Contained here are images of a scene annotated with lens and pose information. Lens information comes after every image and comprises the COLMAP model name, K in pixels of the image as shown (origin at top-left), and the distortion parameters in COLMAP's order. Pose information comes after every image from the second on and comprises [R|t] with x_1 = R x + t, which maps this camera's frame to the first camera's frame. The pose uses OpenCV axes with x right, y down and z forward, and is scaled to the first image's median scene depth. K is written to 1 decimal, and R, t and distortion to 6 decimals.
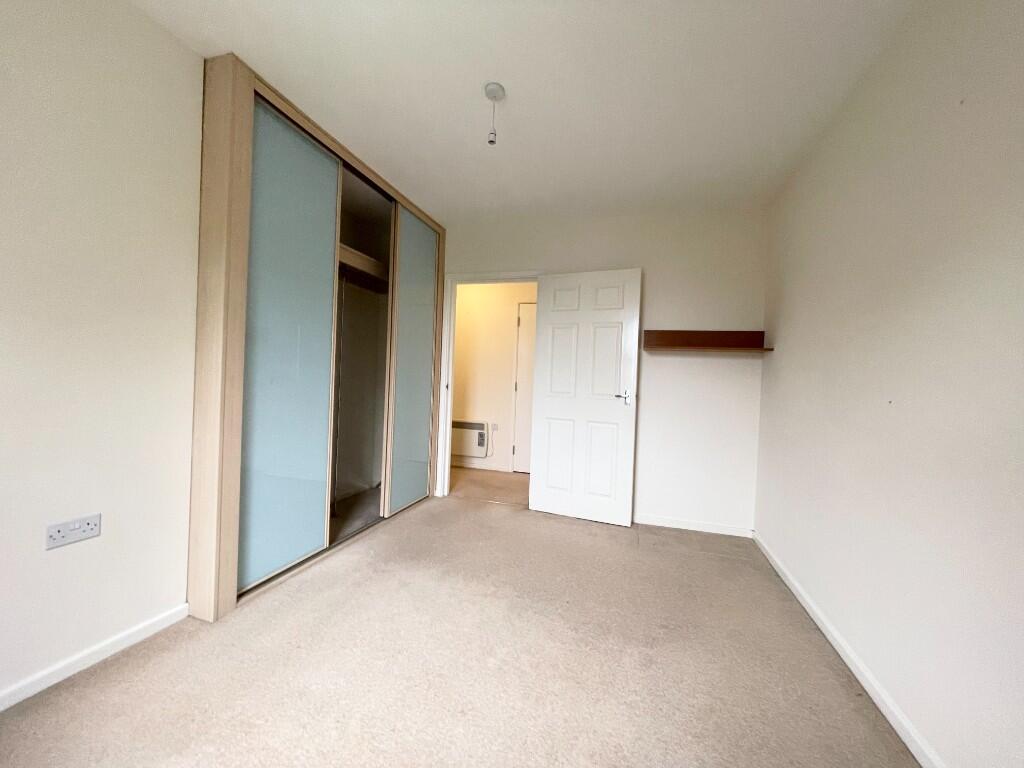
lens RADIAL K [[412.0, 0, 506.2], [0, 412.0, 382.1], [0, 0, 1]] dist [0.000039, -0.000001]
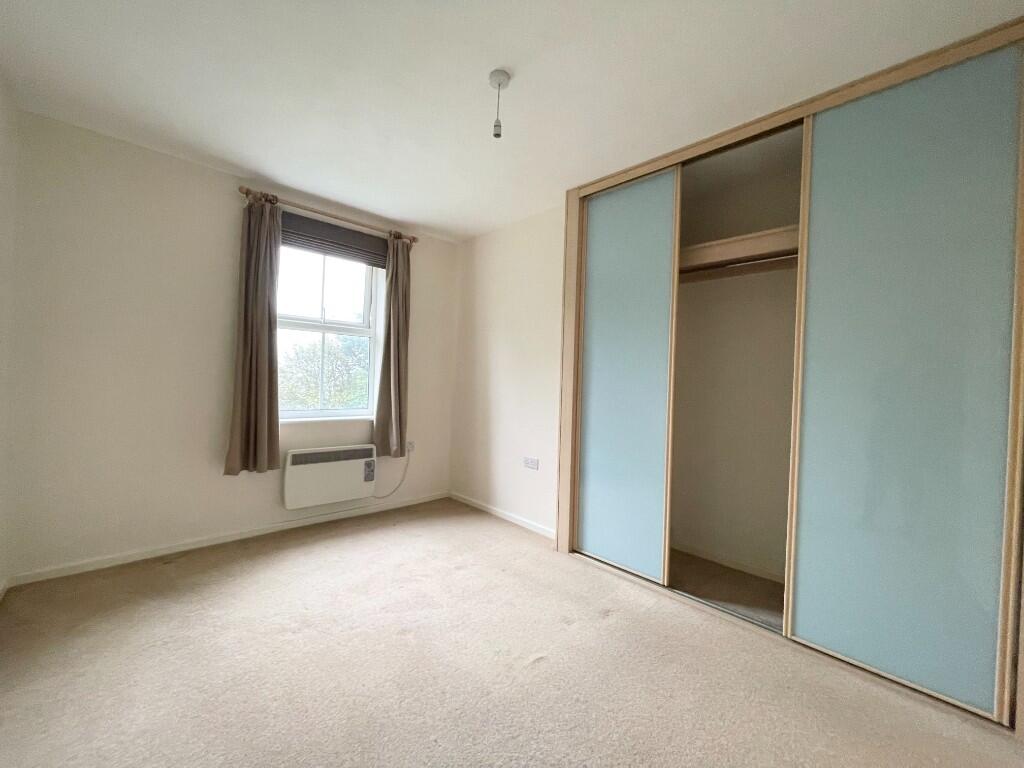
lens RADIAL K [[412.0, 0, 506.2], [0, 412.0, 382.1], [0, 0, 1]] dist [0.000039, -0.000001]
pose [[-0.489447, -0.047972, -0.870713, 0.652359], [-0.059530, 0.997994, -0.021521, -0.012606], [0.869999, 0.041300, -0.491321, 1.317552]]
